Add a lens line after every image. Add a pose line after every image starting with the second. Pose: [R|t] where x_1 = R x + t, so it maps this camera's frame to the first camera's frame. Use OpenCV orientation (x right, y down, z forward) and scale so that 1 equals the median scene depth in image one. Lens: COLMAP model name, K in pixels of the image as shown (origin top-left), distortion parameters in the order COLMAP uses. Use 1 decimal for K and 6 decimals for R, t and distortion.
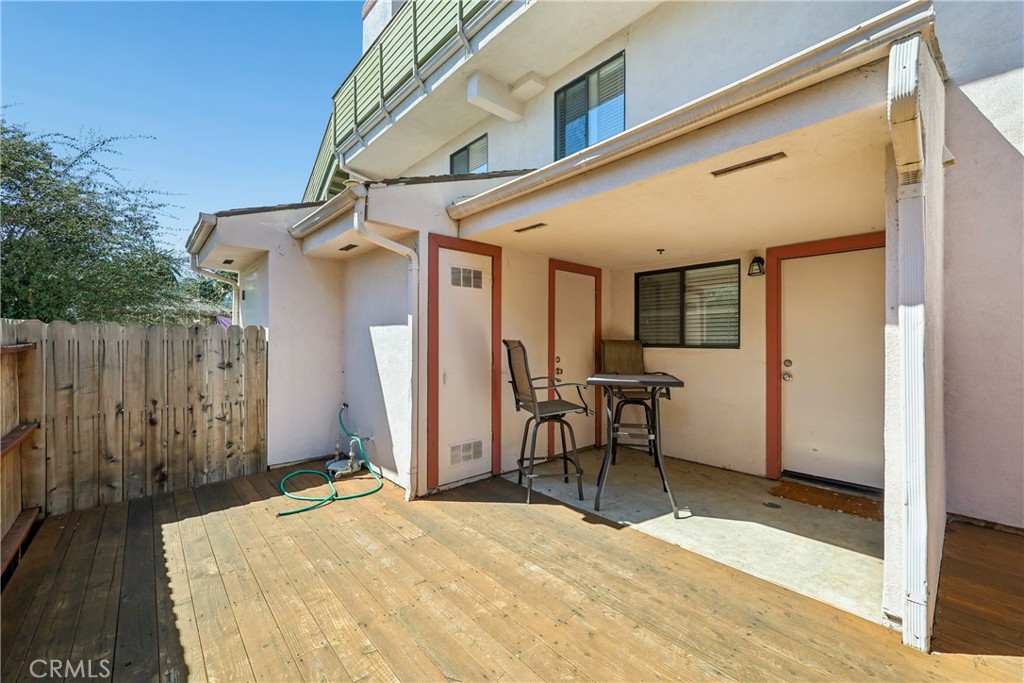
lens RADIAL K [[411.2, 0, 520.6], [0, 411.2, 342.3], [0, 0, 1]] dist [0.001433, 0.001236]
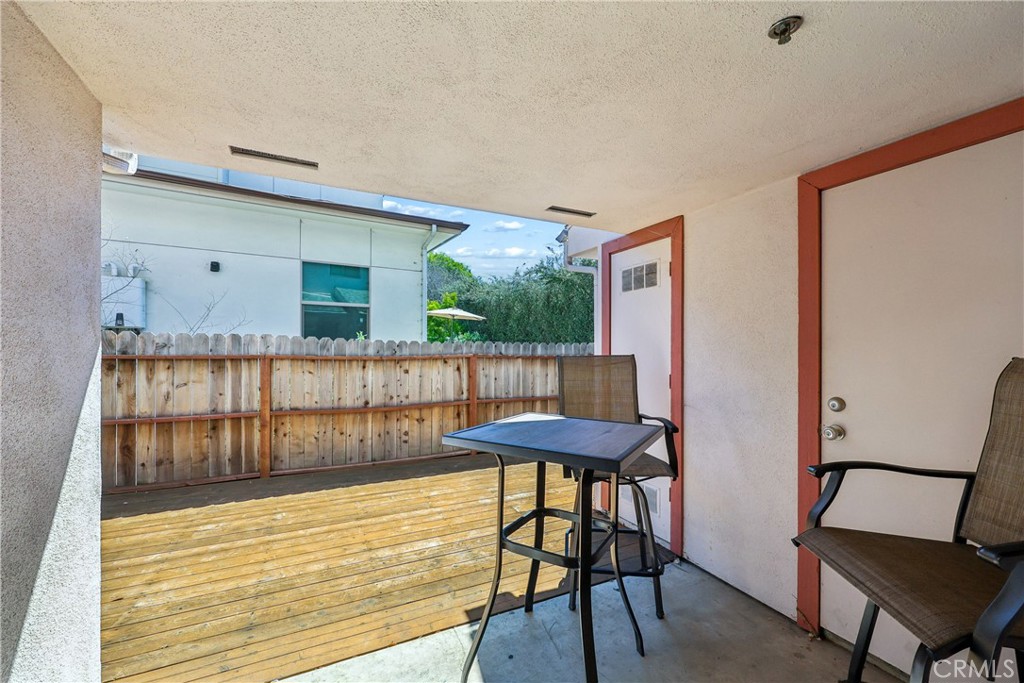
lens RADIAL K [[411.2, 0, 513.9], [0, 411.2, 346.4], [0, 0, 1]] dist [0.001433, 0.001236]
pose [[-0.278121, -0.008897, -0.960505, 0.723991], [-0.005381, 0.999956, -0.007705, -0.013779], [0.960531, 0.003025, -0.278157, 1.000542]]
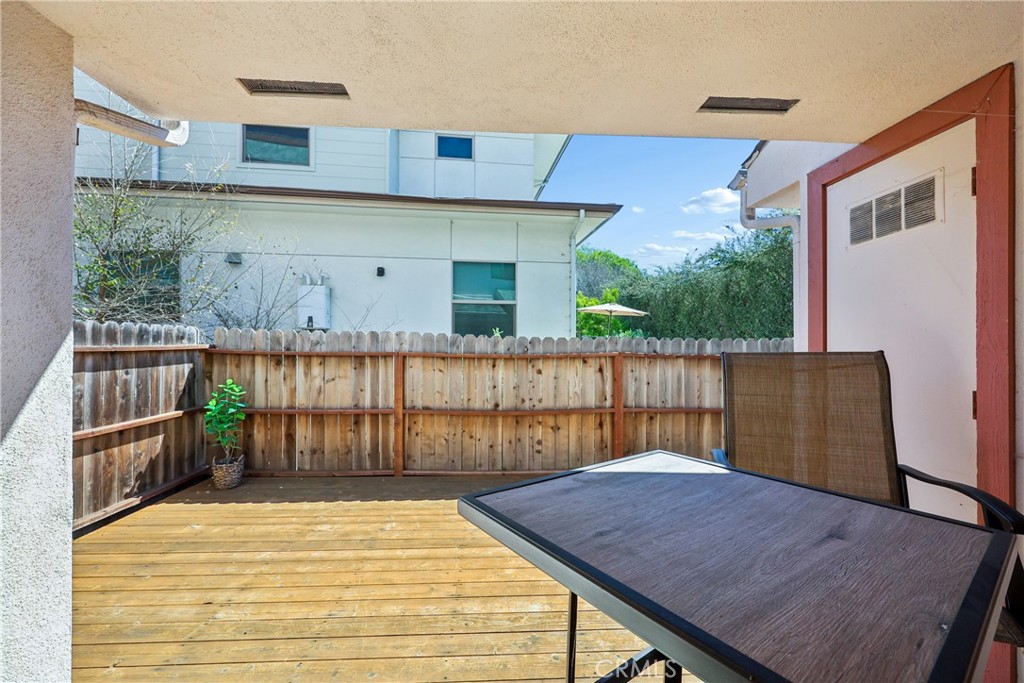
lens RADIAL K [[411.2, 0, 513.7], [0, 411.2, 345.8], [0, 0, 1]] dist [0.001433, 0.001236]
pose [[-0.632443, -0.009124, -0.774553, 0.486290], [-0.005887, 0.999958, -0.006972, -0.006235], [0.774585, 0.000150, -0.632470, 0.978100]]
